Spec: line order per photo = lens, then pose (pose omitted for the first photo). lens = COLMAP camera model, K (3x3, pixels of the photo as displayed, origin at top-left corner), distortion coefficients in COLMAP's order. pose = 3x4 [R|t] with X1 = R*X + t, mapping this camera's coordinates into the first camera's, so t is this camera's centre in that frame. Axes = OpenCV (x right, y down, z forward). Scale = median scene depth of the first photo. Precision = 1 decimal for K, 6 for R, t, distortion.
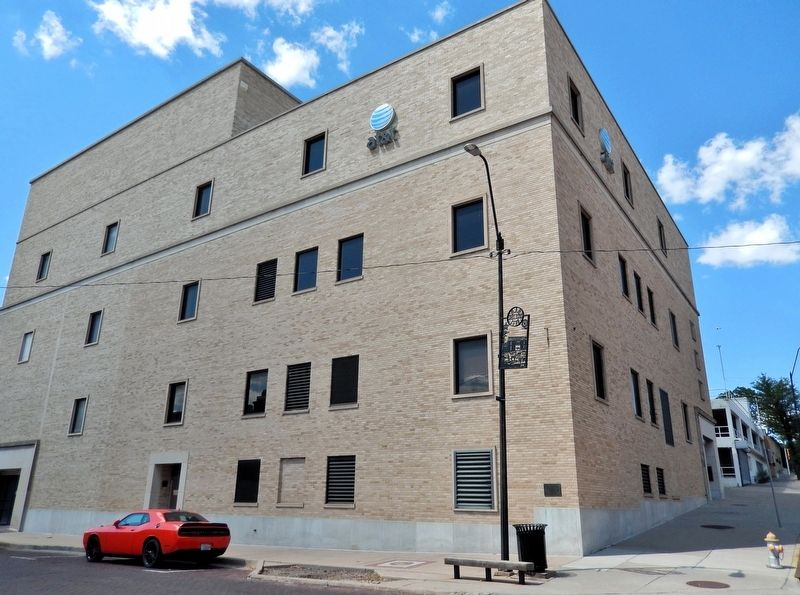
lens RADIAL K [[597.5, 0, 400.0], [0, 597.5, 297.5], [0, 0, 1]] dist [-0.001861, -0.006834]
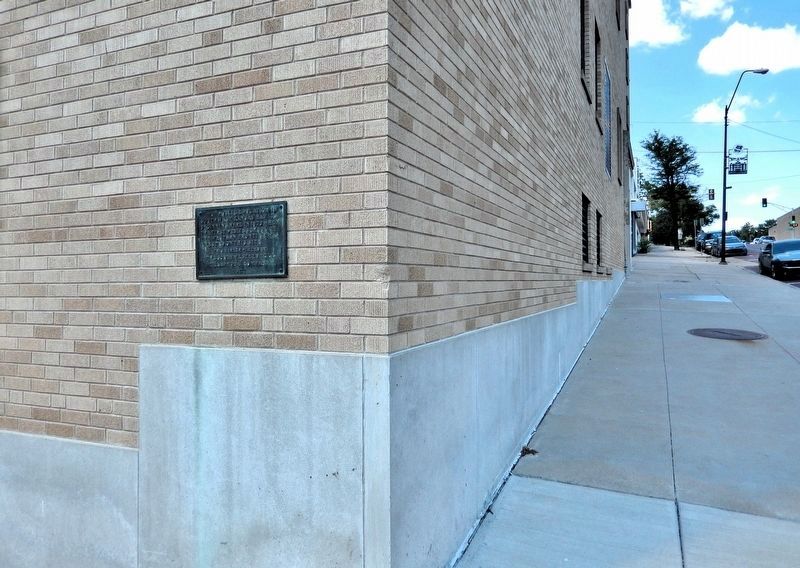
lens RADIAL K [[609.5, 0, 400.0], [0, 609.5, 284.0], [0, 0, 1]] dist [0.003828, -0.005990]
pose [[0.977446, -0.026749, 0.209487, 0.258105], [-0.043967, 0.944437, 0.325740, 0.272965], [-0.206560, -0.327603, 0.921959, 0.822607]]
